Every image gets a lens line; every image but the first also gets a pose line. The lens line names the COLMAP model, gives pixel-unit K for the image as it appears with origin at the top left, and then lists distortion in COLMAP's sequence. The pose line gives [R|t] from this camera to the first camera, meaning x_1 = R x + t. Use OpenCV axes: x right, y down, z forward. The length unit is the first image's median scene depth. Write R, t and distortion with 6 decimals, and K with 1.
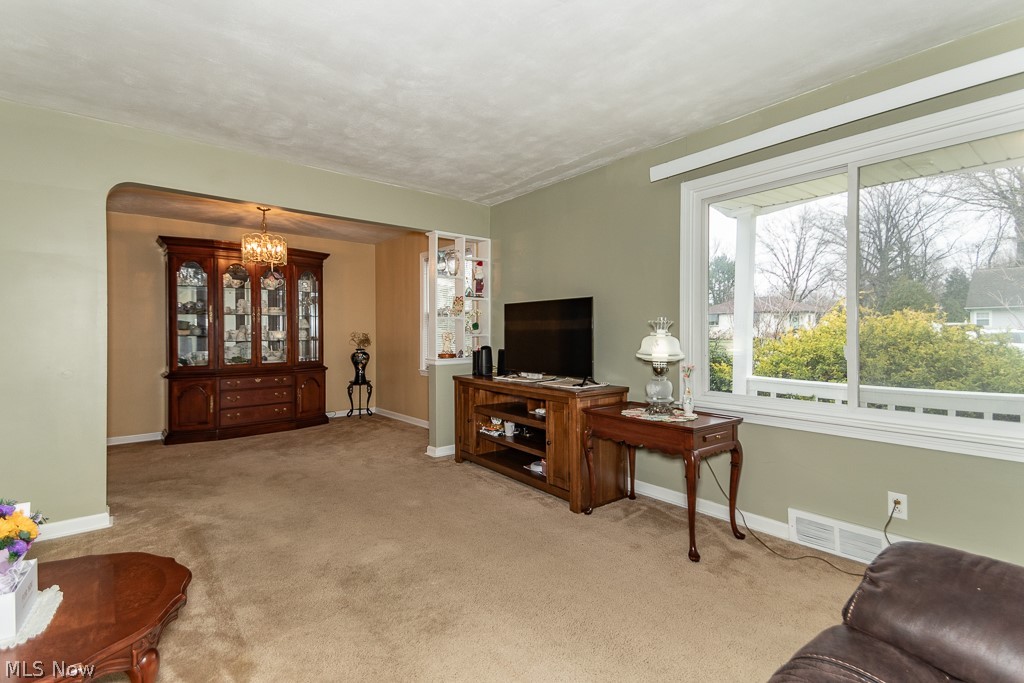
lens RADIAL K [[475.5, 0, 515.7], [0, 475.5, 338.9], [0, 0, 1]] dist [0.015595, -0.000422]
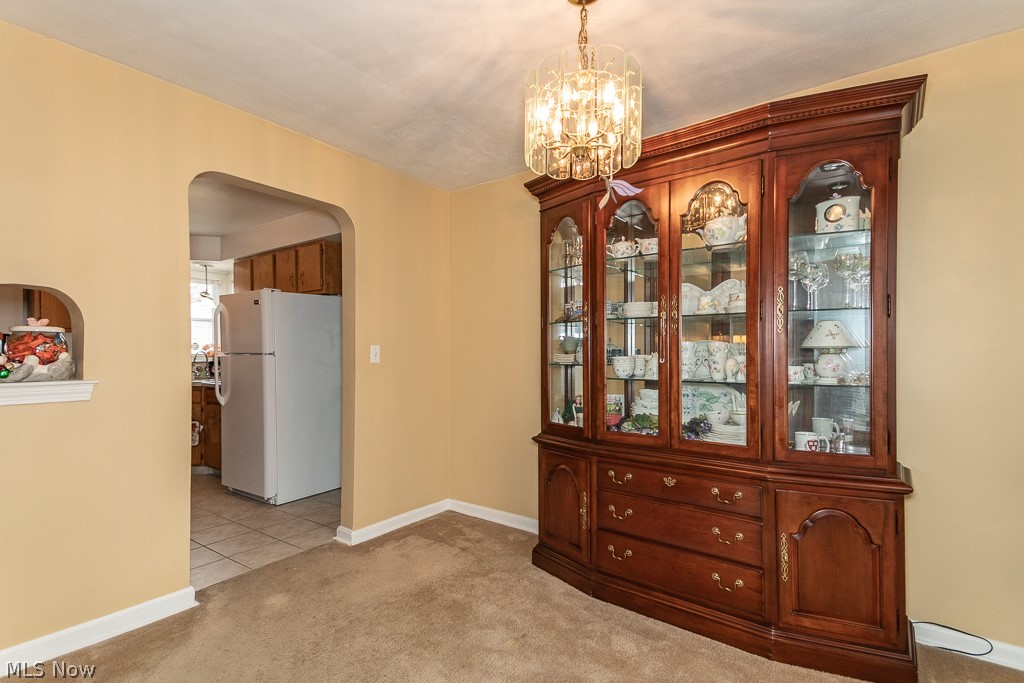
lens RADIAL K [[475.5, 0, 513.7], [0, 475.5, 349.8], [0, 0, 1]] dist [0.015595, -0.000422]
pose [[0.261944, 0.008856, -0.965042, -0.197922], [-0.017582, 0.999836, 0.004403, -0.024160], [0.964923, 0.015814, 0.262057, 0.802391]]
